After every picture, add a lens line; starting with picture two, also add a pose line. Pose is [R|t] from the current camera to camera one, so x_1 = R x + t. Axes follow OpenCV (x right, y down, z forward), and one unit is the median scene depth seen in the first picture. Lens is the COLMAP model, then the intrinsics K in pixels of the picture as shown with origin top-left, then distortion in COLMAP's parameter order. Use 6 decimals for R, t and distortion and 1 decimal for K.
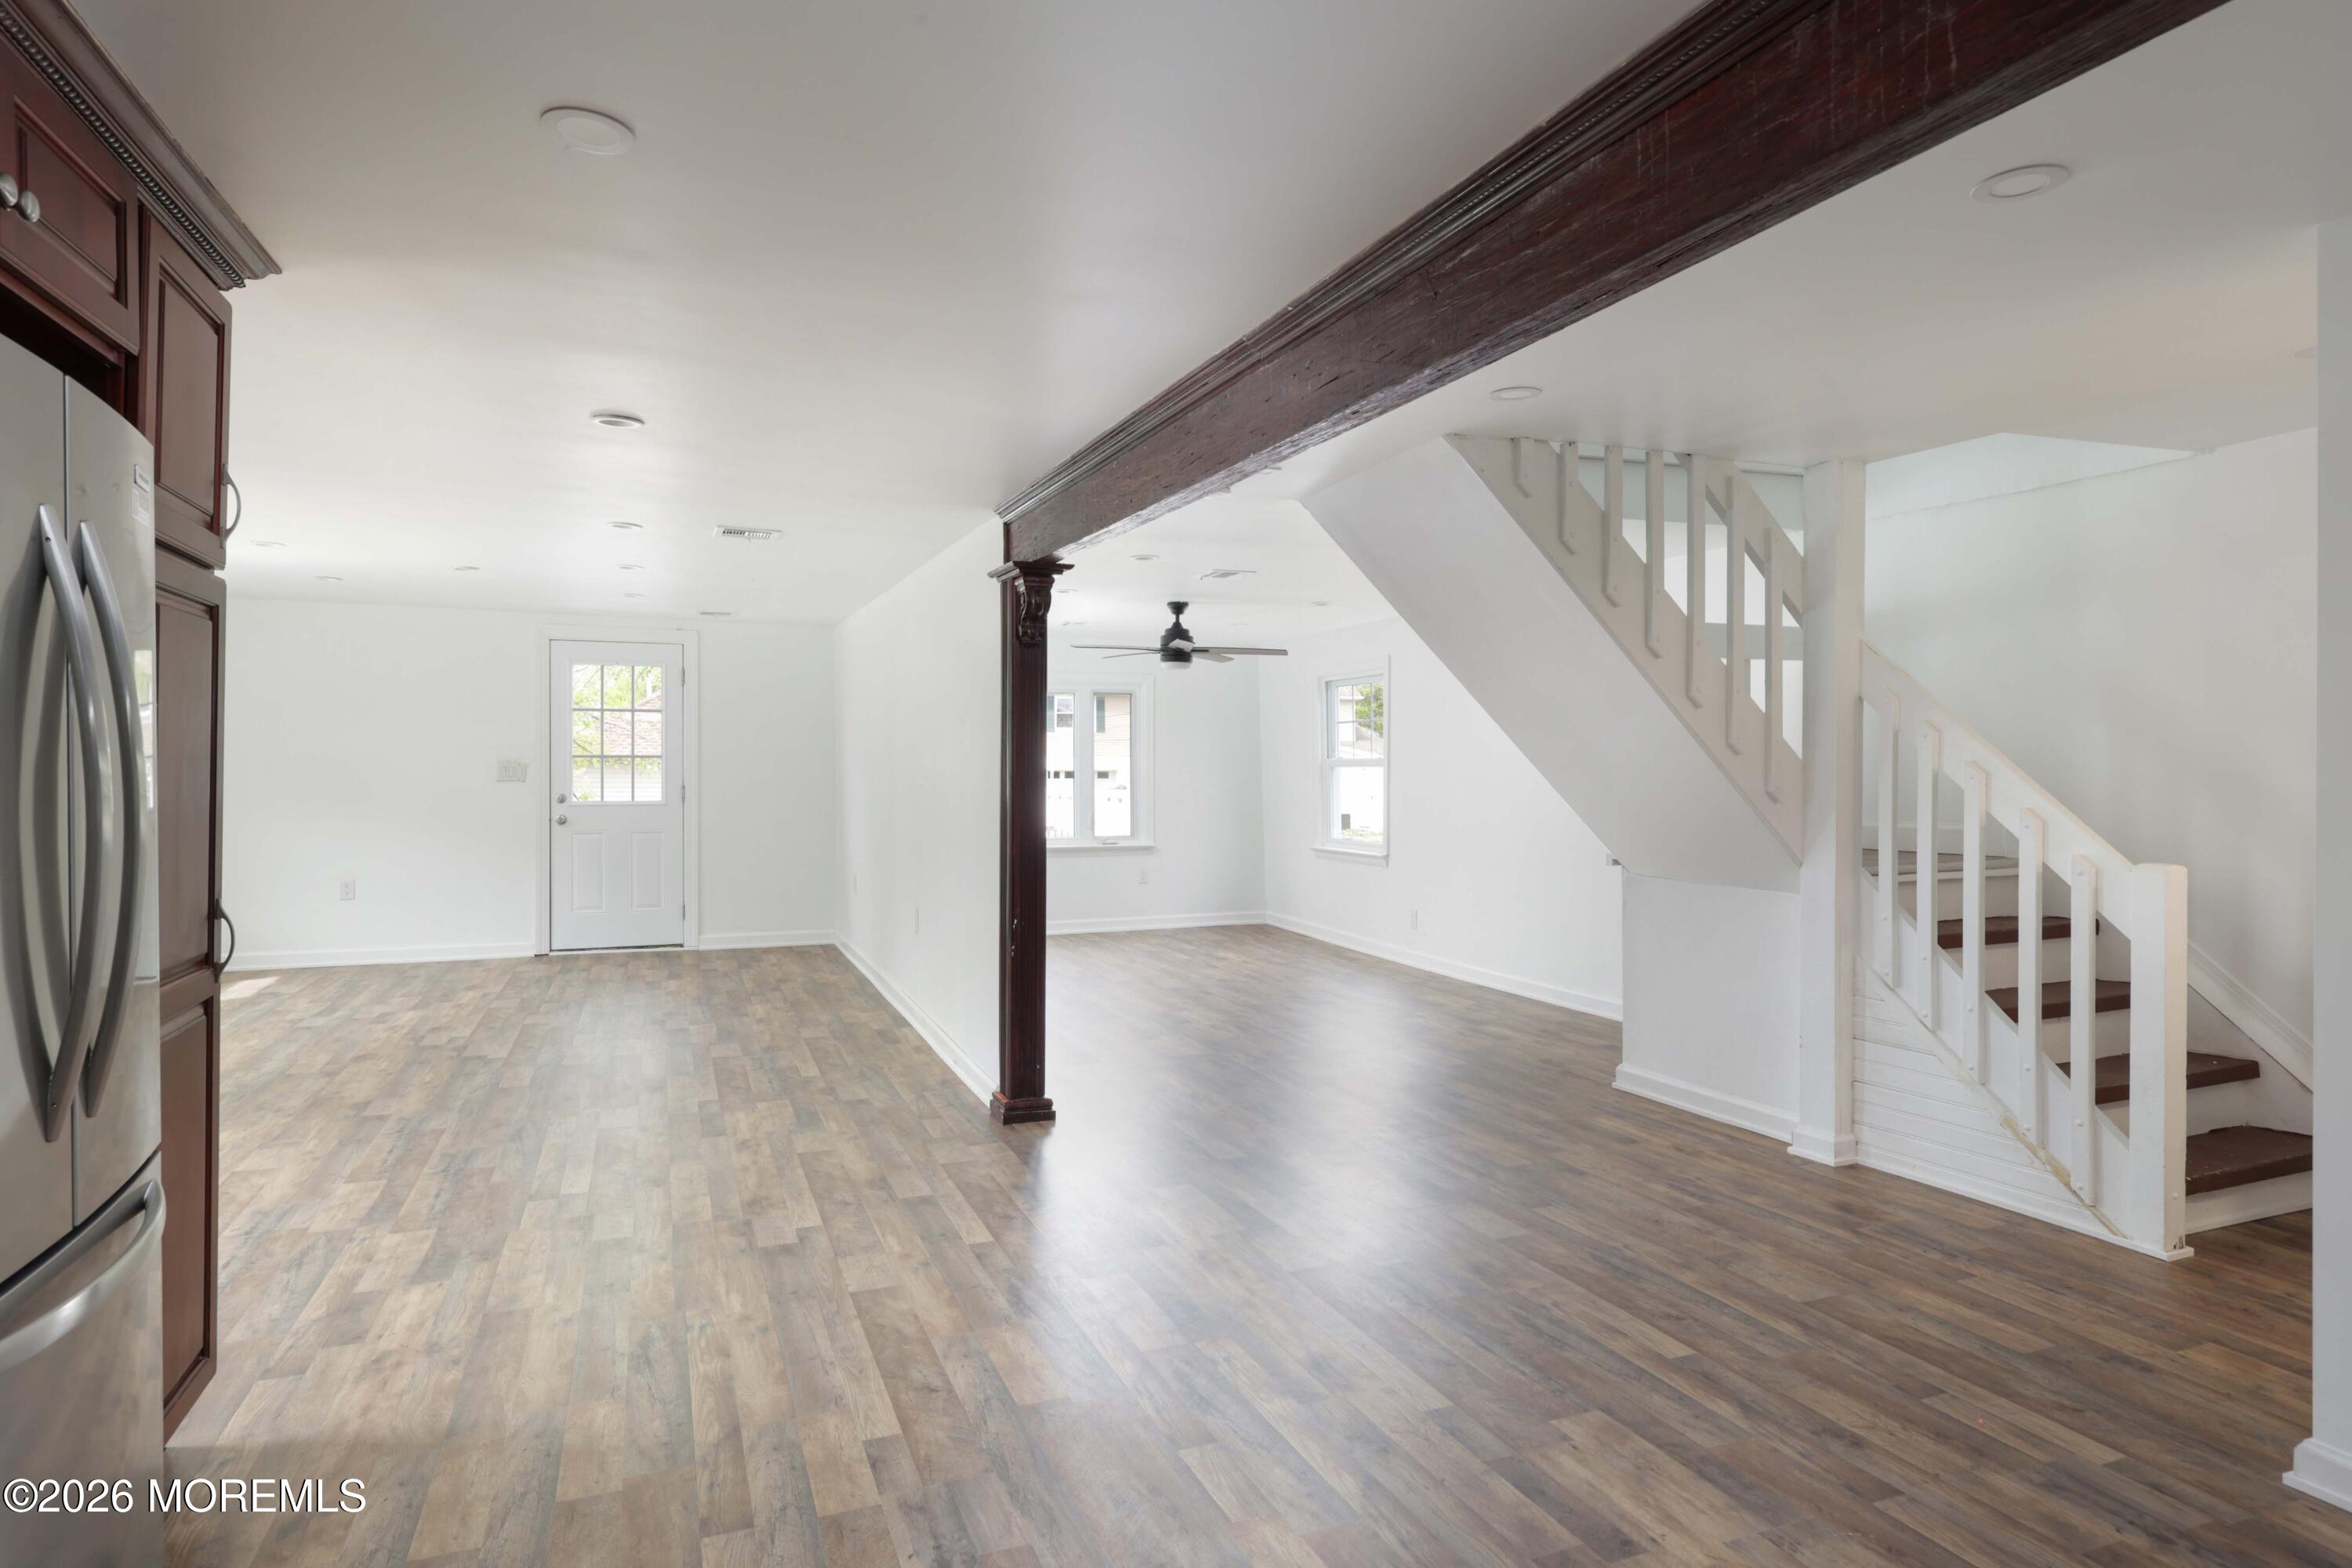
lens RADIAL K [[1293.6, 0, 1177.5], [0, 1293.6, 738.4], [0, 0, 1]] dist [0.003099, -0.000564]
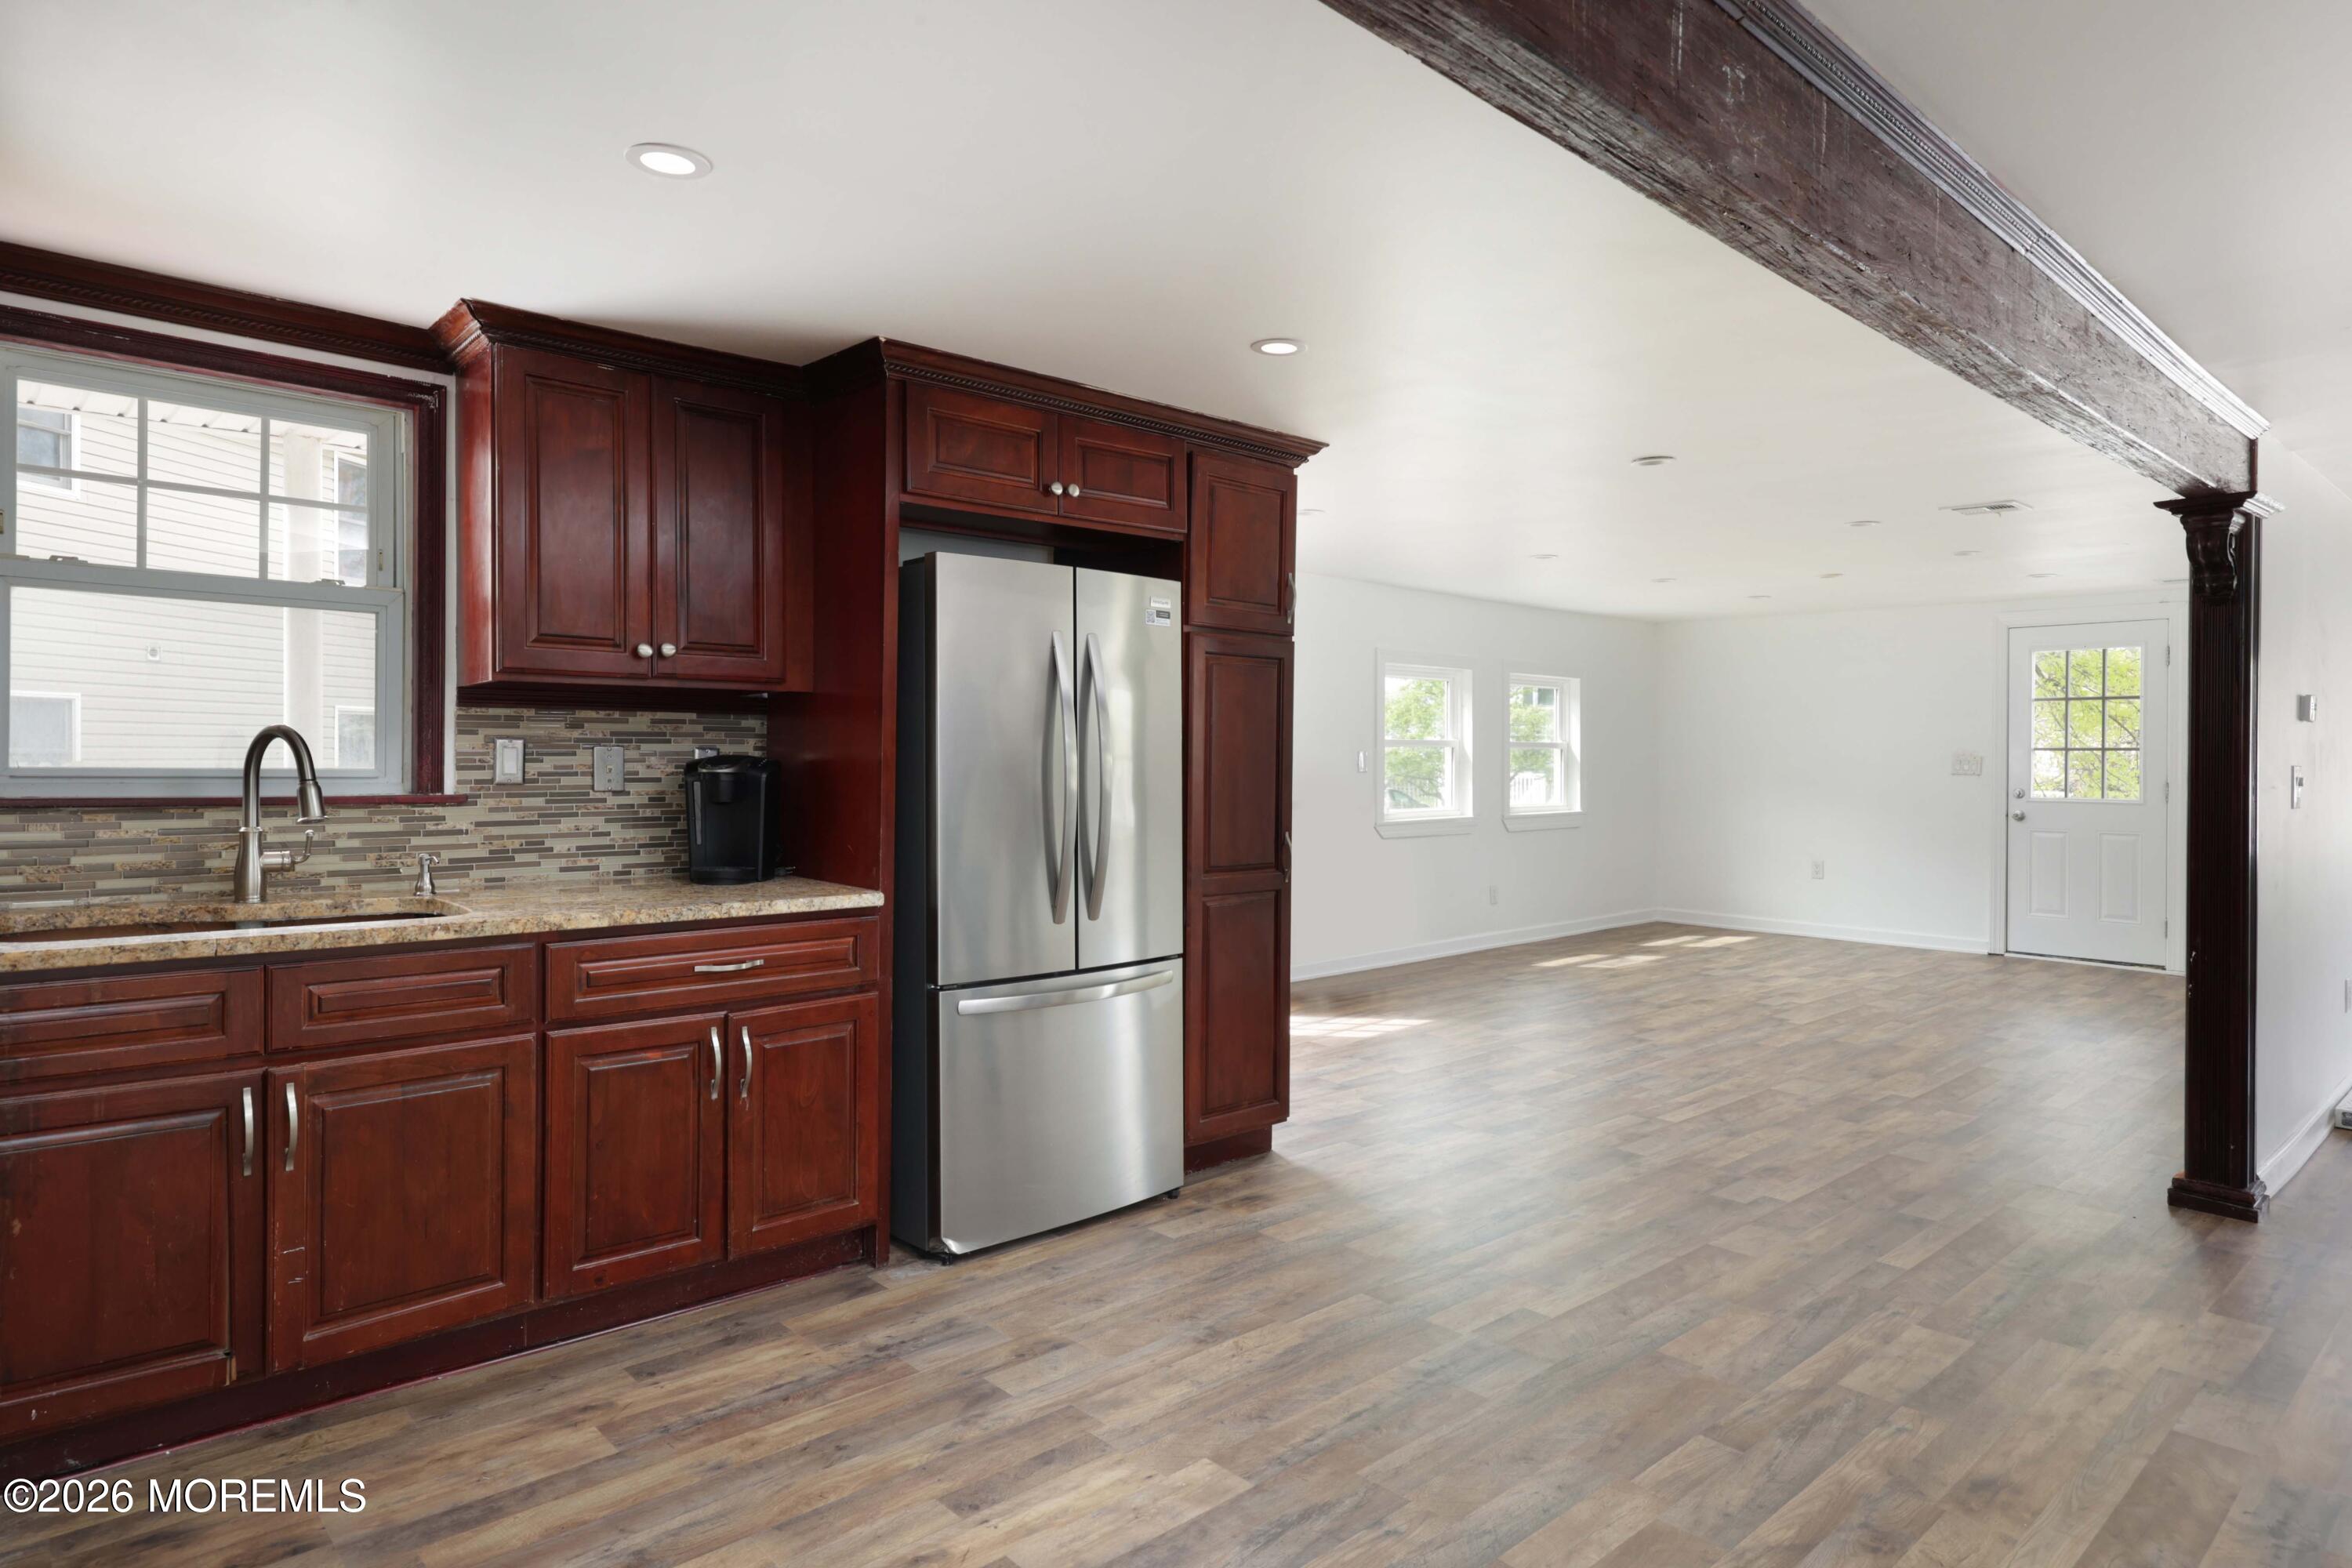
lens RADIAL K [[1332.6, 0, 1176.0], [0, 1332.6, 784.0], [0, 0, 1]] dist [-0.001422, -0.000416]
pose [[0.347261, 0.018756, -0.937581, 0.537780], [0.017996, 0.999483, 0.026660, 0.004105], [0.937596, -0.026131, 0.346744, 0.174646]]
